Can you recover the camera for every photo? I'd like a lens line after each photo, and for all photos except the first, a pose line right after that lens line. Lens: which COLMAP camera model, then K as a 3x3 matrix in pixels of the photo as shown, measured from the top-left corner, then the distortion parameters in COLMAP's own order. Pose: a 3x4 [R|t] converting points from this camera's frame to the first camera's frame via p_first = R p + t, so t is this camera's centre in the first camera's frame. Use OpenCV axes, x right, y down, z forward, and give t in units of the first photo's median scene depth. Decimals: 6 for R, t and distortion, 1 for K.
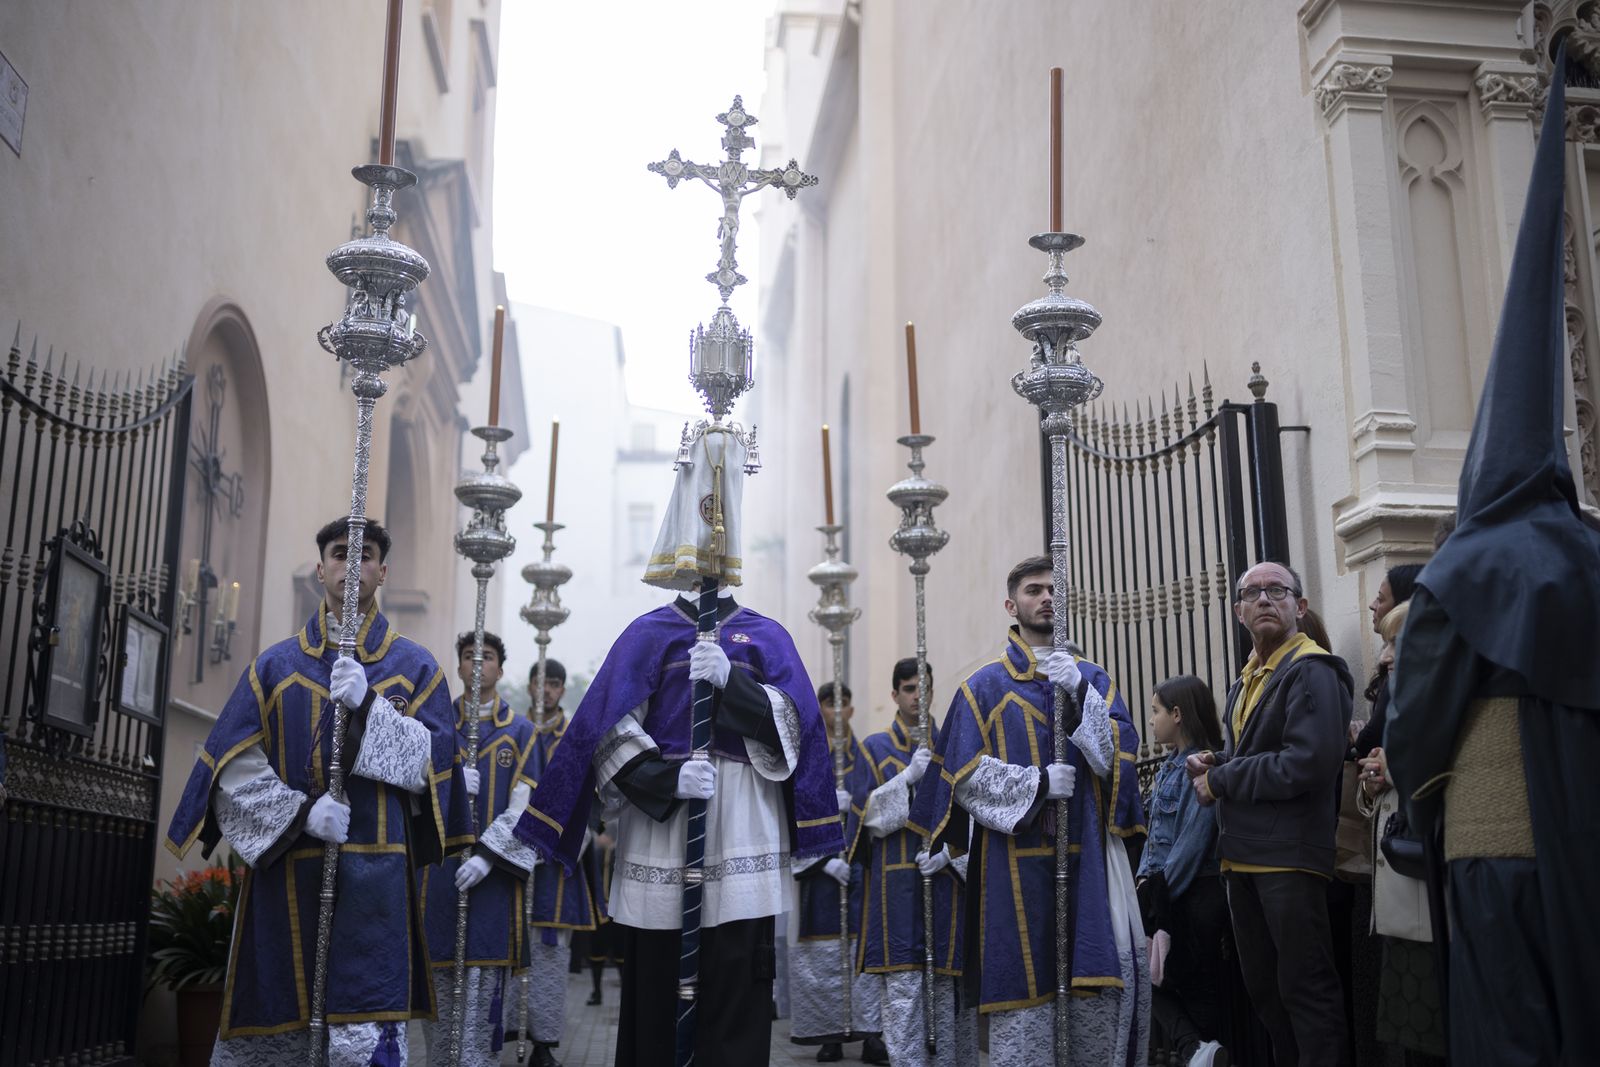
lens RADIAL K [[1557.7, 0, 800.0], [0, 1557.7, 533.5], [0, 0, 1]] dist [-0.056287, 0.096497]
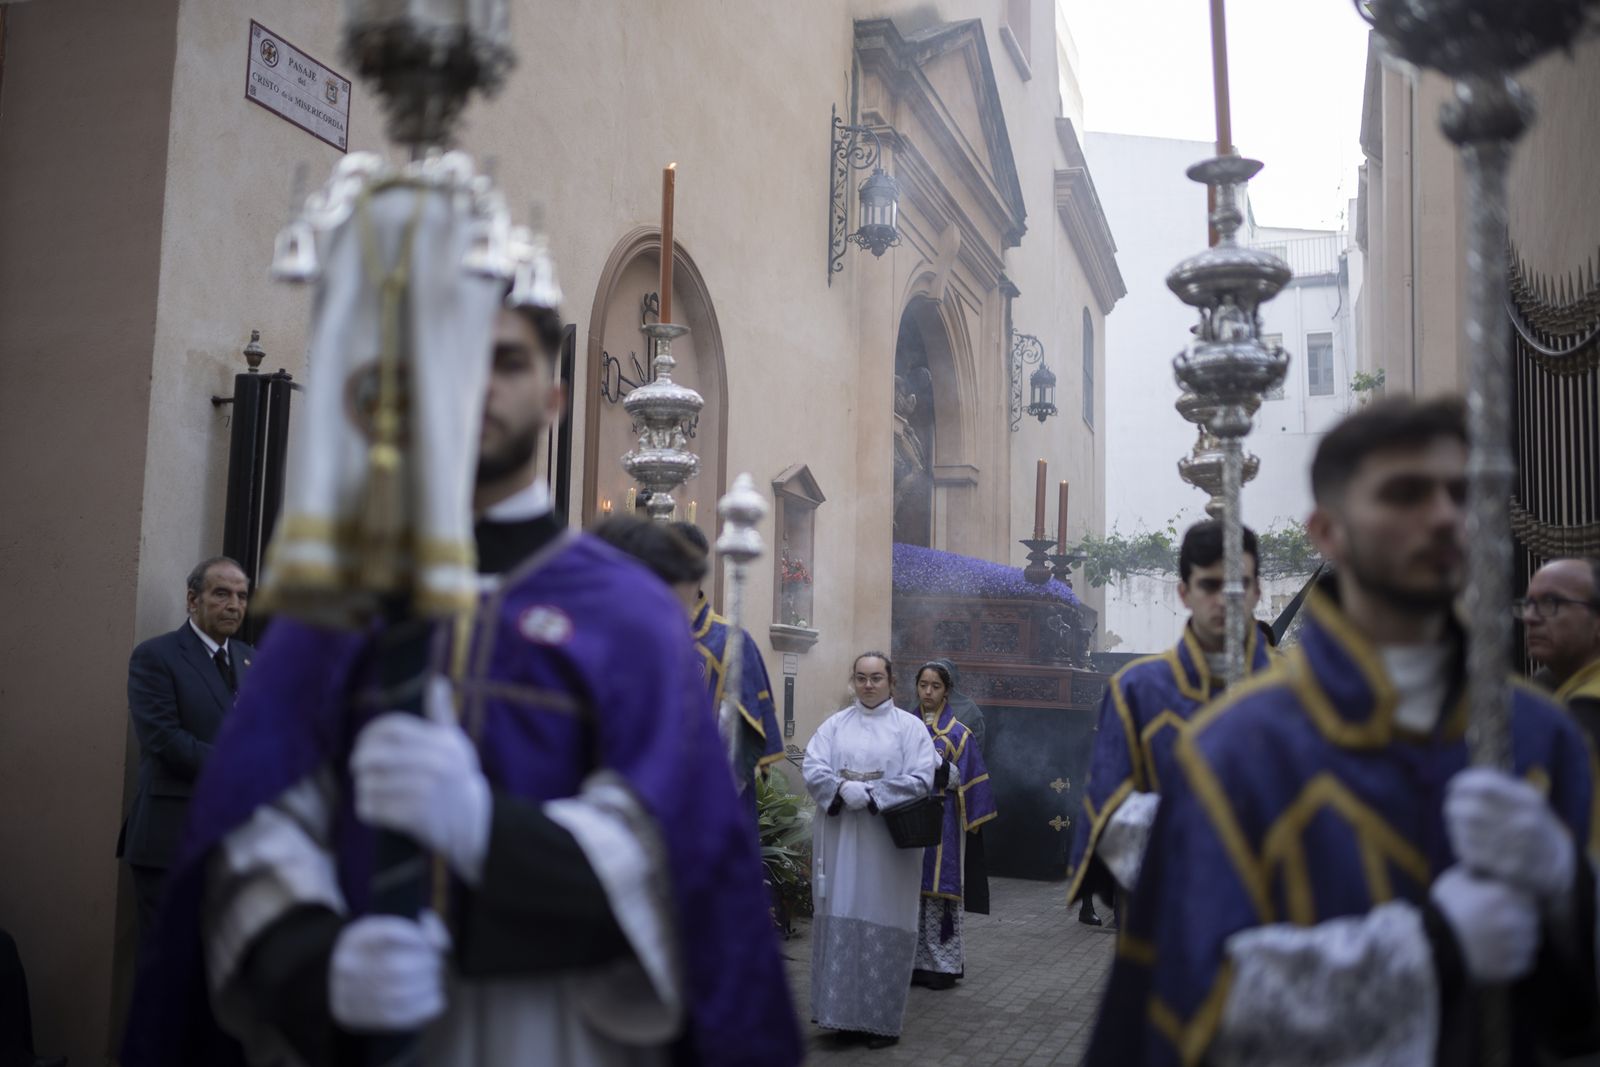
lens RADIAL K [[1532.9, 0, 810.2], [0, 1532.9, 530.5], [0, 0, 1]] dist [-0.056010, 0.096663]
pose [[0.905549, -0.024287, -0.423545, 0.201843], [0.072488, 0.992536, 0.098067, -0.062231], [0.418002, -0.119506, 0.900551, 0.152504]]
